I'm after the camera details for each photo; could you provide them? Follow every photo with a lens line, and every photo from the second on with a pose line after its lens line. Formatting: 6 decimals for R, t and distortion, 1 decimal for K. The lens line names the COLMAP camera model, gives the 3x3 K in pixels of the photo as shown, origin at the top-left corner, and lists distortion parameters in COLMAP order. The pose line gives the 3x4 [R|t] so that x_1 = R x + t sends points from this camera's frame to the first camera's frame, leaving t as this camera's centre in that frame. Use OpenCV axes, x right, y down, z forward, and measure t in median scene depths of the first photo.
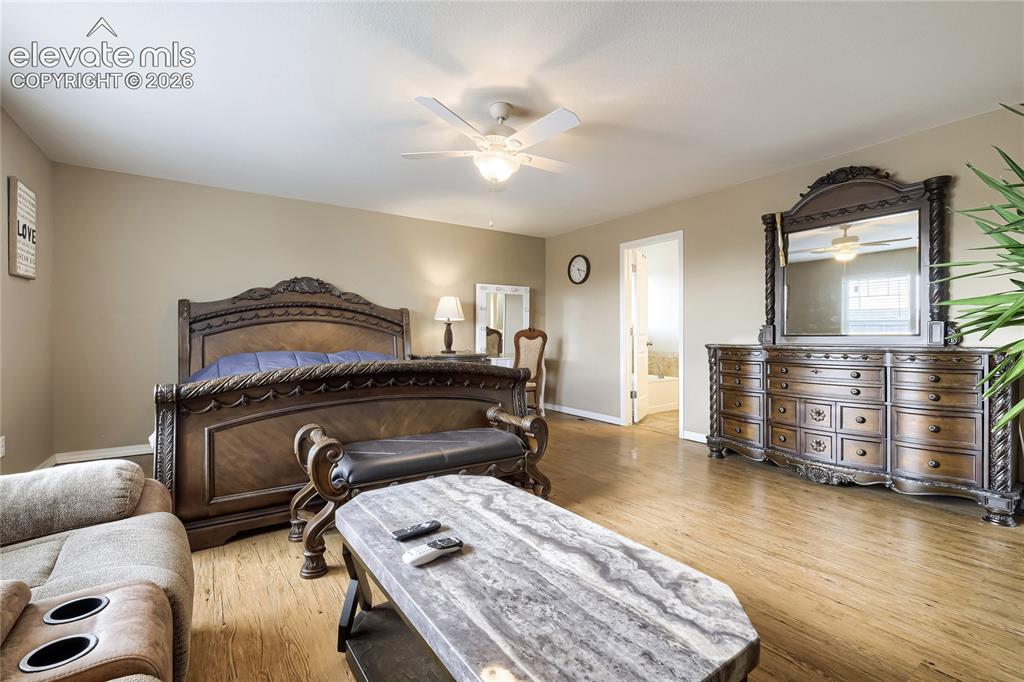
lens RADIAL K [[452.1, 0, 507.6], [0, 452.1, 336.8], [0, 0, 1]] dist [-0.001480, -0.000741]
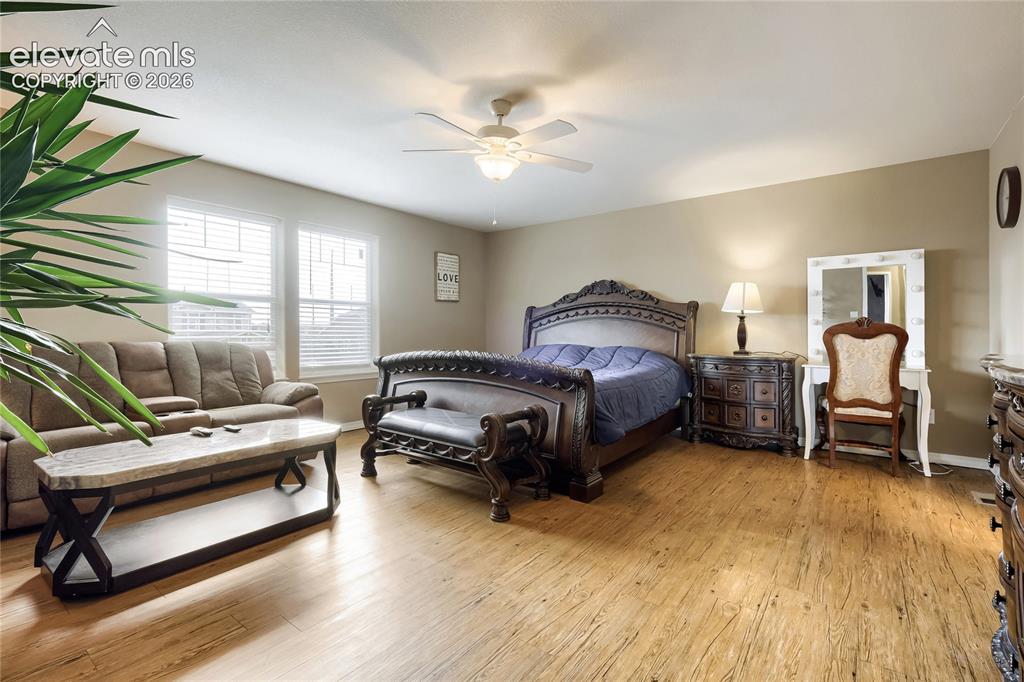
lens RADIAL K [[452.1, 0, 508.1], [0, 452.1, 336.1], [0, 0, 1]] dist [-0.001480, -0.000741]
pose [[0.326846, 0.012028, -0.945001, 0.501229], [-0.005454, 0.999926, 0.010841, -0.001876], [0.945062, 0.001611, 0.326888, 0.363858]]
